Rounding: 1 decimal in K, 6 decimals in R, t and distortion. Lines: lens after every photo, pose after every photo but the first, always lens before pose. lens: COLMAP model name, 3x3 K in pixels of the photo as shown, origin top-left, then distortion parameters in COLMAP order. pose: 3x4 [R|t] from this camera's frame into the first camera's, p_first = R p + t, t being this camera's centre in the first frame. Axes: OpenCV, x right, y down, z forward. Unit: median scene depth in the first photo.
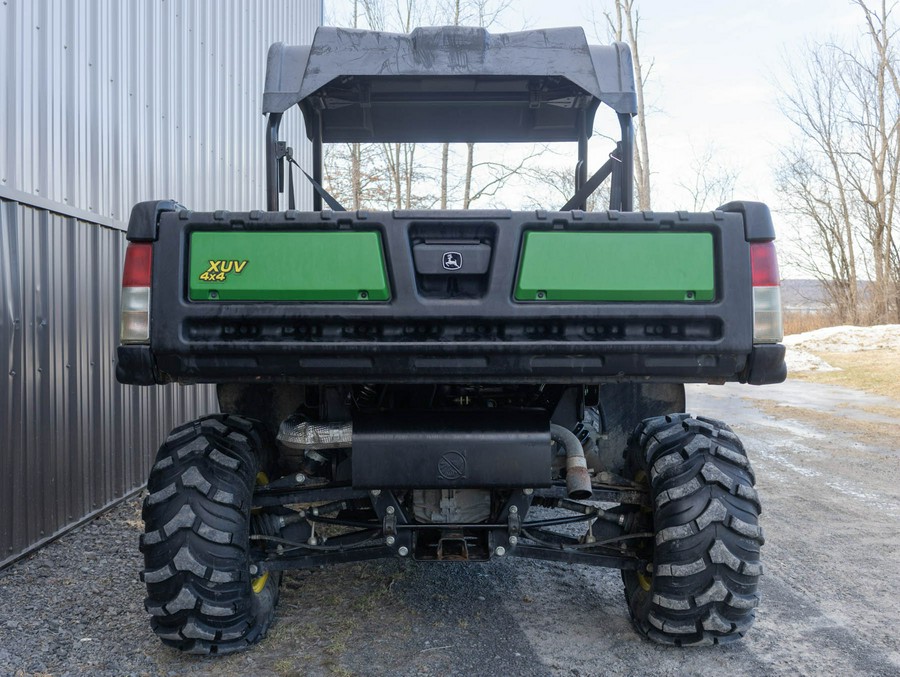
lens RADIAL K [[832.5, 0, 453.5], [0, 832.5, 331.1], [0, 0, 1]] dist [-0.033293, 0.006785]
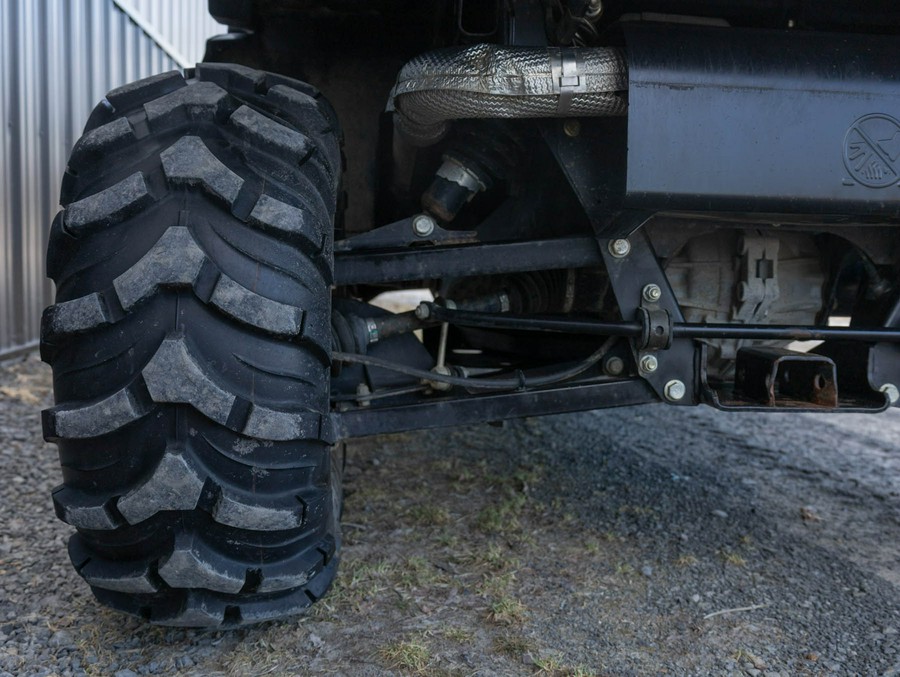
lens RADIAL K [[924.4, 0, 461.2], [0, 924.4, 341.0], [0, 0, 1]] dist [-0.008766, -0.009602]
pose [[0.995572, 0.026238, 0.090270, -0.230856], [-0.034079, 0.995673, 0.086454, 0.217151], [-0.087611, -0.089147, 0.992158, 0.577065]]
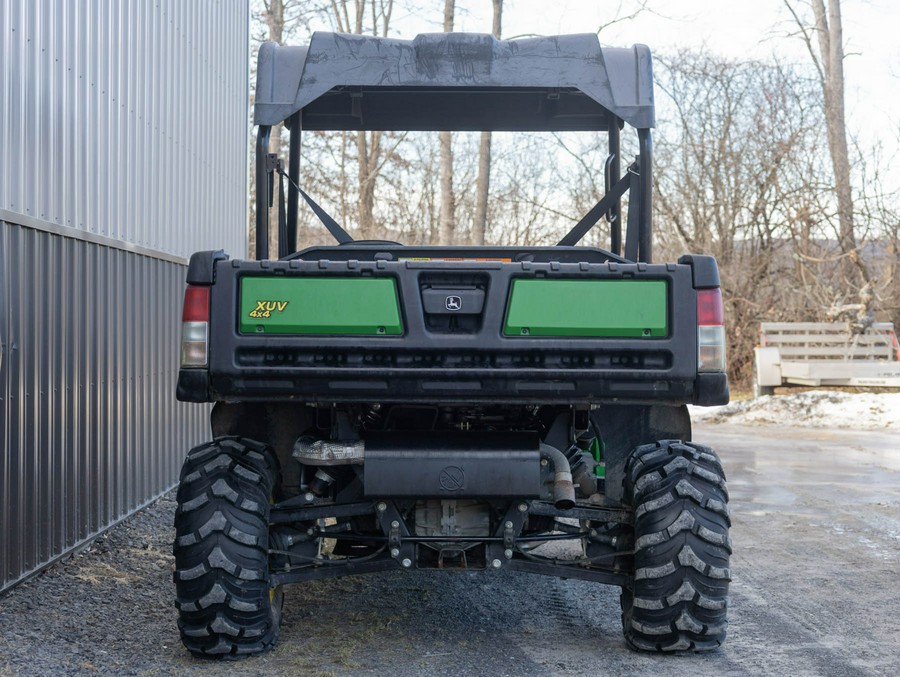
lens RADIAL K [[1740.7, 0, 450.0], [0, 1740.7, 338.5], [0, 0, 1]] dist [0.003289, -0.044633]
pose [[0.999938, 0.007762, -0.008043, 0.012396], [-0.007844, 0.999917, -0.010232, -0.004448], [0.007963, 0.010294, 0.999915, -1.360284]]
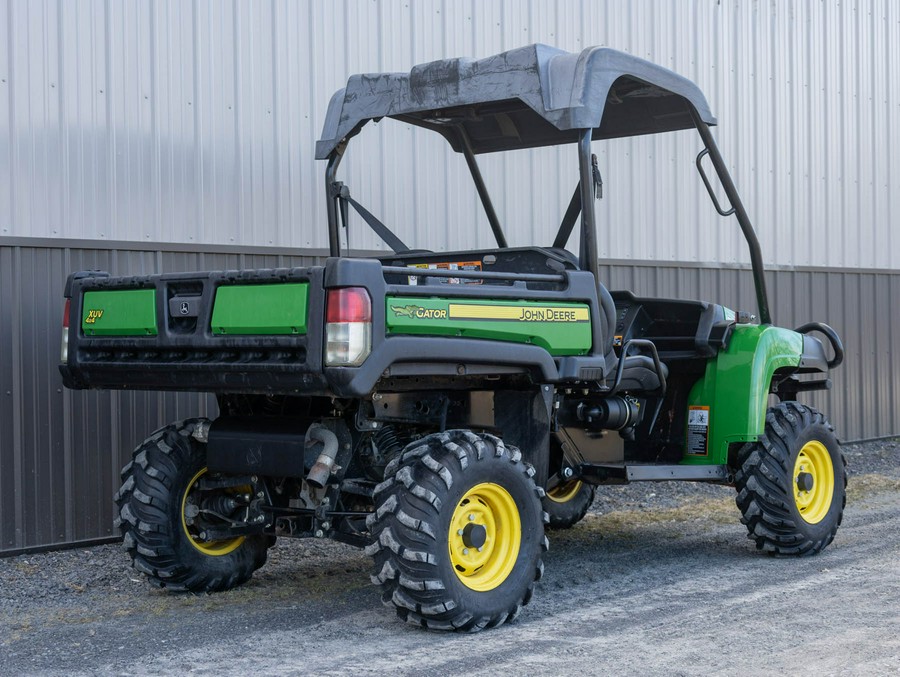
lens RADIAL K [[1566.5, 0, 477.3], [0, 1566.5, 337.2], [0, 0, 1]] dist [0.005773, 0.017118]
pose [[0.739914, -0.004725, -0.672684, 1.922764], [0.002475, 0.999988, -0.004302, -0.016620], [0.672696, 0.001518, 0.739917, -0.601043]]
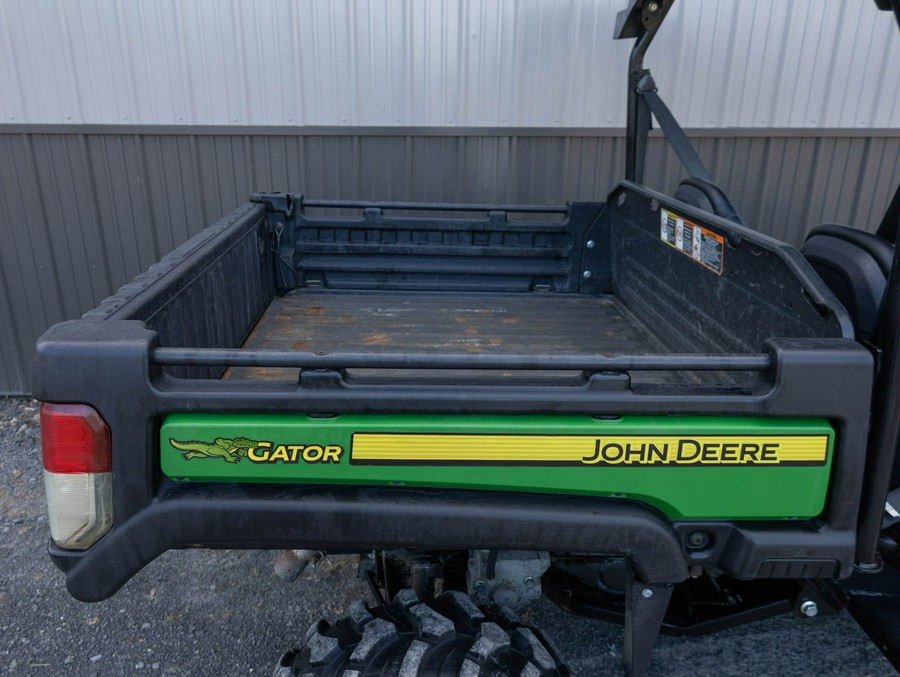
lens RADIAL K [[682.2, 0, 450.0], [0, 682.2, 338.5], [0, 0, 1]] dist [-0.002946, -0.000658]
pose [[0.049575, 0.341443, -0.938594, 0.751334], [-0.027517, 0.939860, 0.340450, -0.291551], [0.998391, 0.008949, 0.055989, 1.114483]]
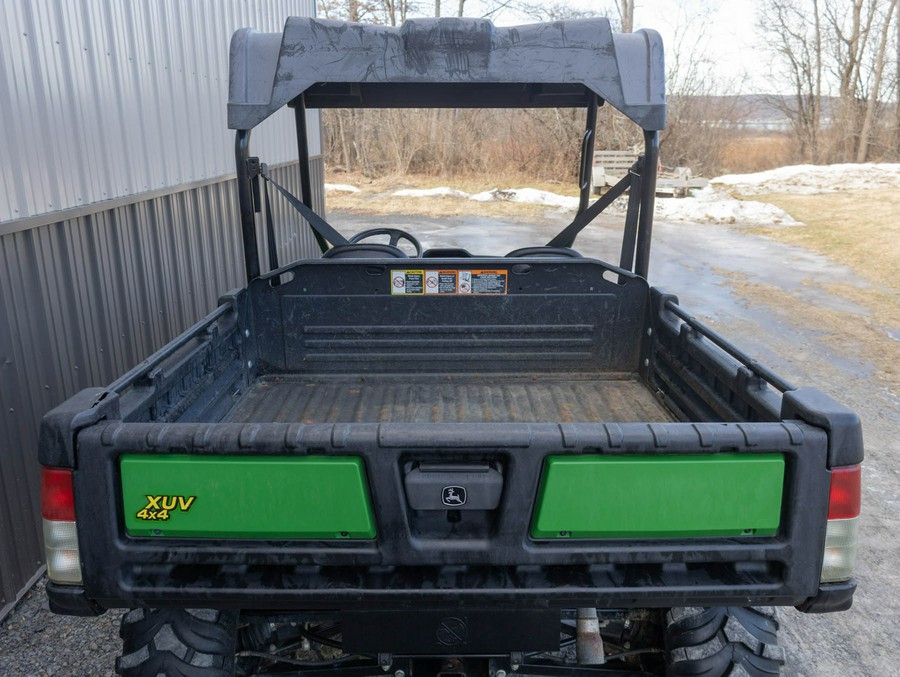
lens RADIAL K [[718.5, 0, 450.0], [0, 718.5, 338.5], [0, 0, 1]] dist [-0.003346, 0.003917]
pose [[0.999983, 0.001056, 0.005722, -0.008257], [-0.002510, 0.965494, 0.260413, -0.349120], [-0.005249, -0.260423, 0.965480, 0.323635]]
